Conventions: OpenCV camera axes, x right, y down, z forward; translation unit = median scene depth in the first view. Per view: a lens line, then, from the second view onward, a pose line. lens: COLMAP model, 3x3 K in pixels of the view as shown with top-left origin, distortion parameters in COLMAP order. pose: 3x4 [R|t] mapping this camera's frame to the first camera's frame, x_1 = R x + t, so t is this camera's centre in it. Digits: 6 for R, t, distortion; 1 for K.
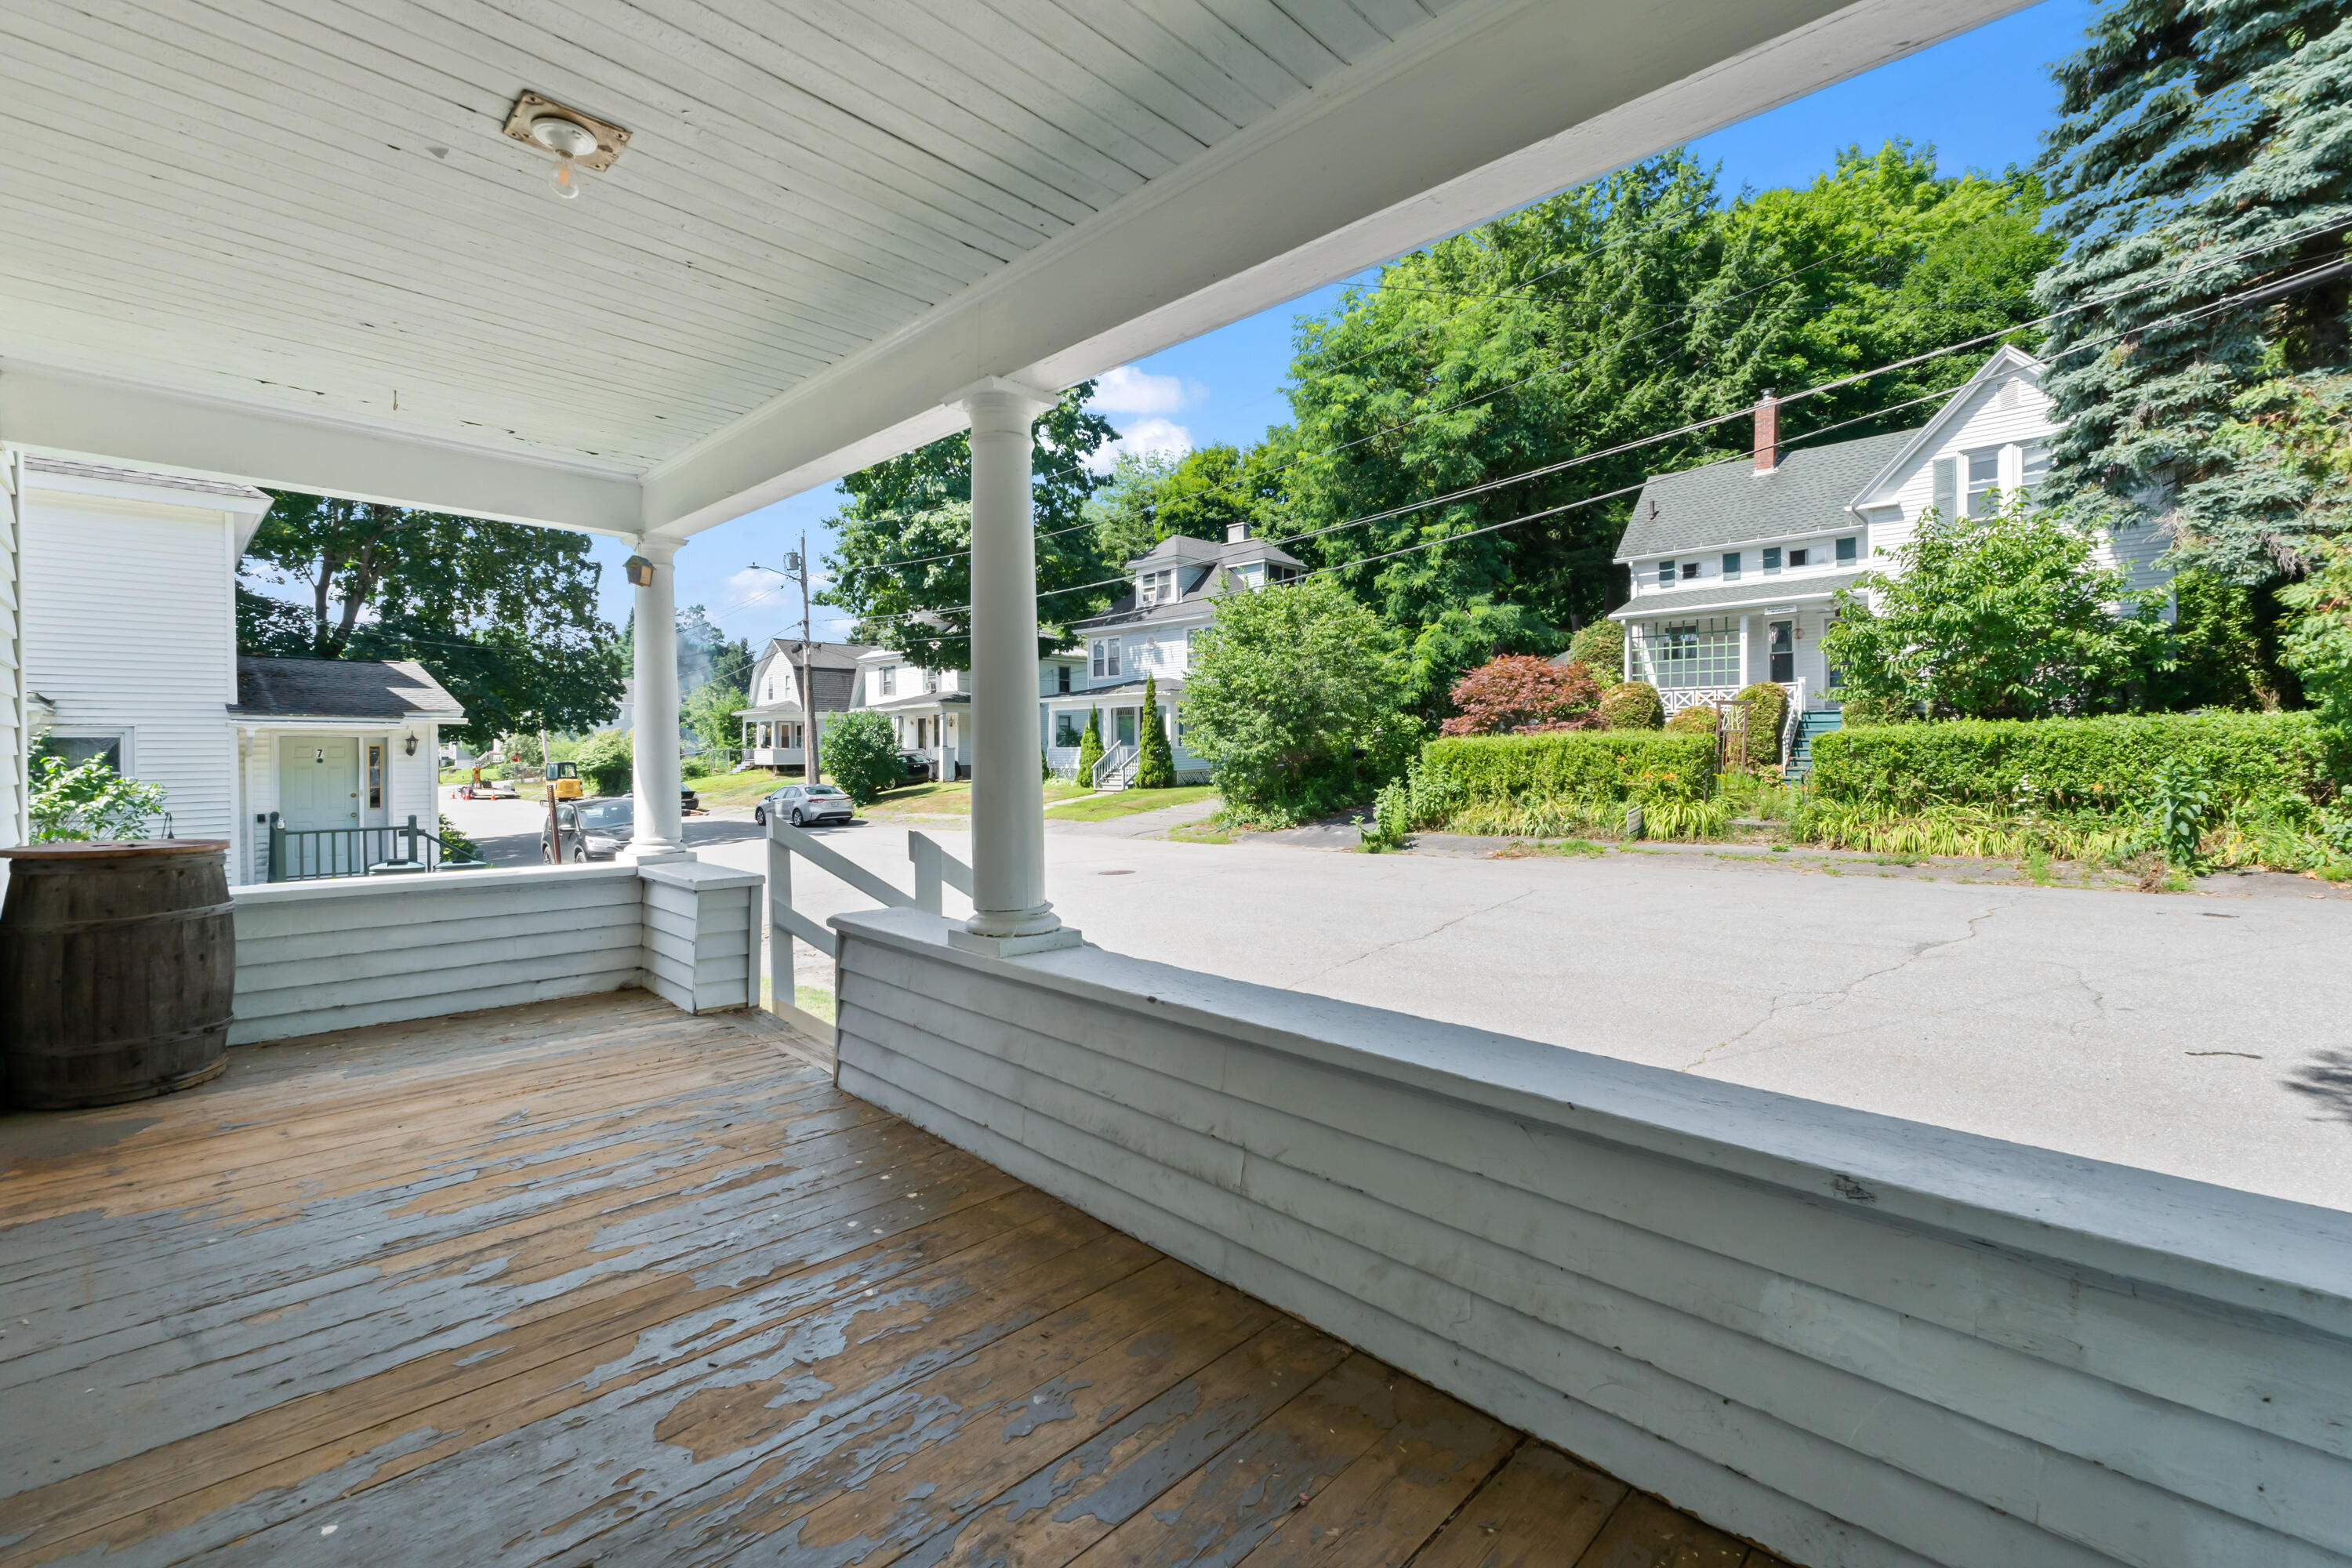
lens RADIAL K [[997.3, 0, 1168.0], [0, 997.3, 750.5], [0, 0, 1]] dist [-0.008843, 0.000908]
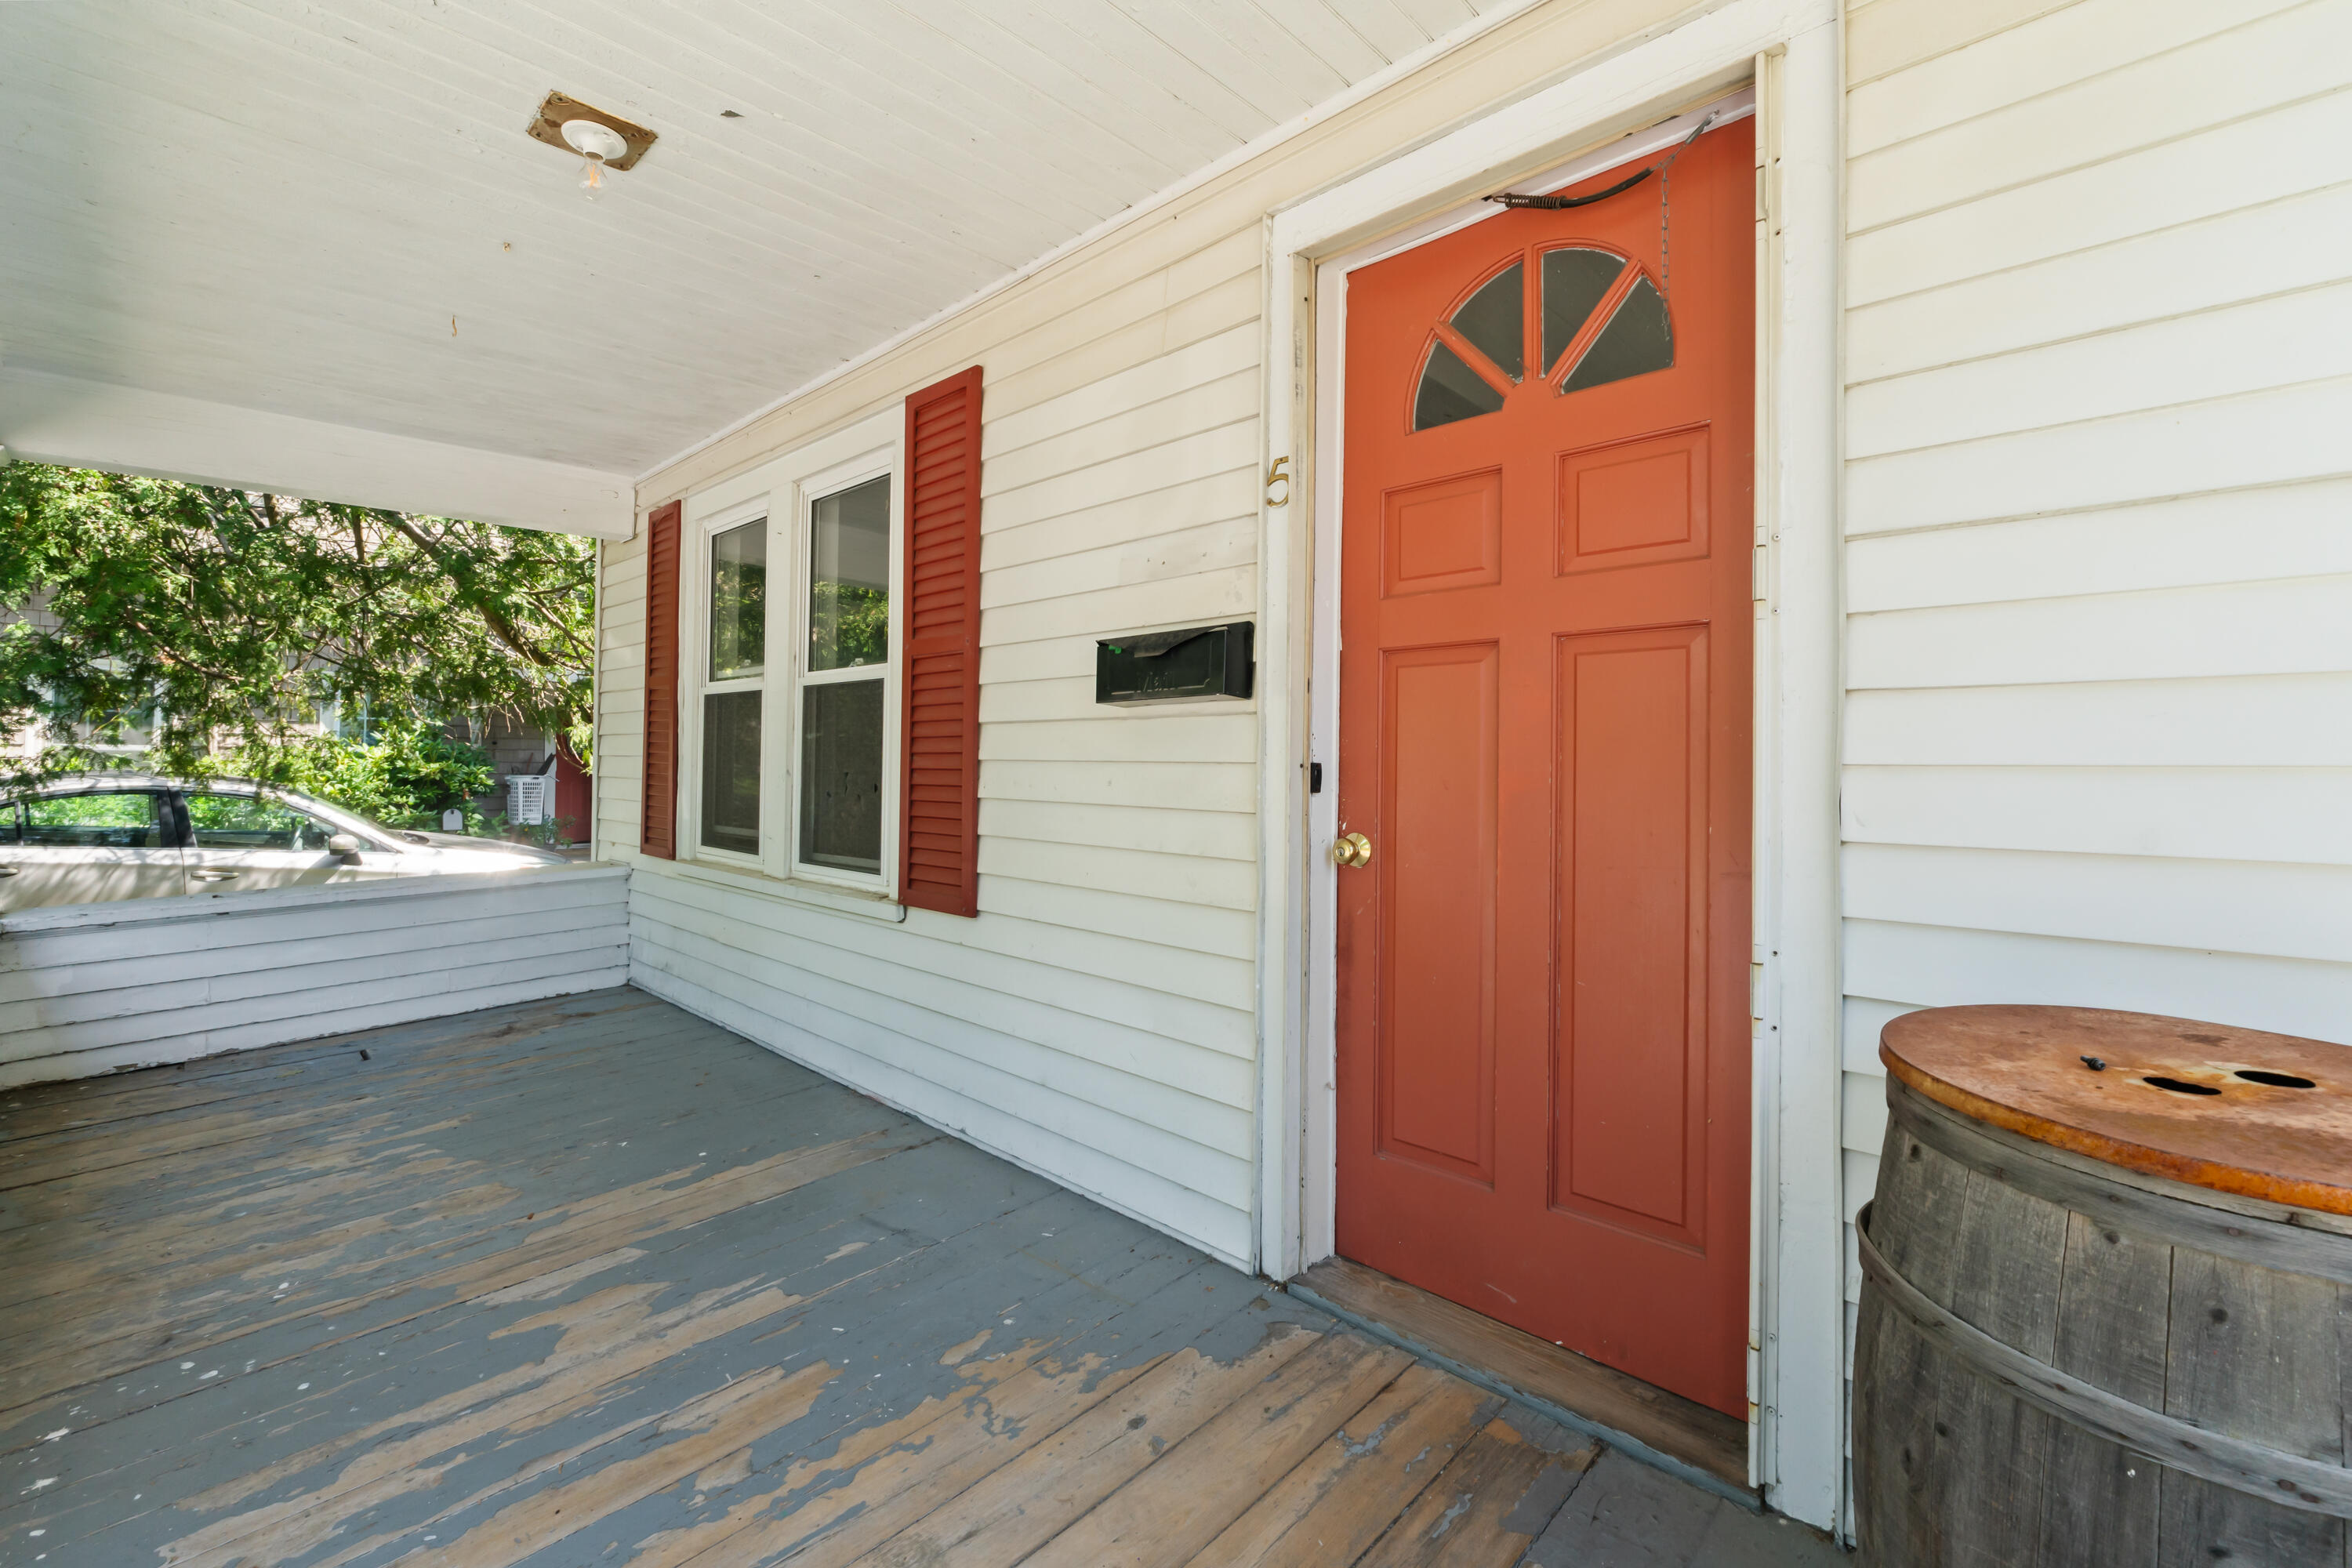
lens RADIAL K [[997.3, 0, 1163.4], [0, 997.3, 736.5], [0, 0, 1]] dist [-0.008843, 0.000908]
pose [[-0.999988, 0.002225, -0.004302, -1.212364], [0.002277, 0.999922, -0.012263, 0.006143], [0.004274, -0.012273, -0.999916, 2.053772]]
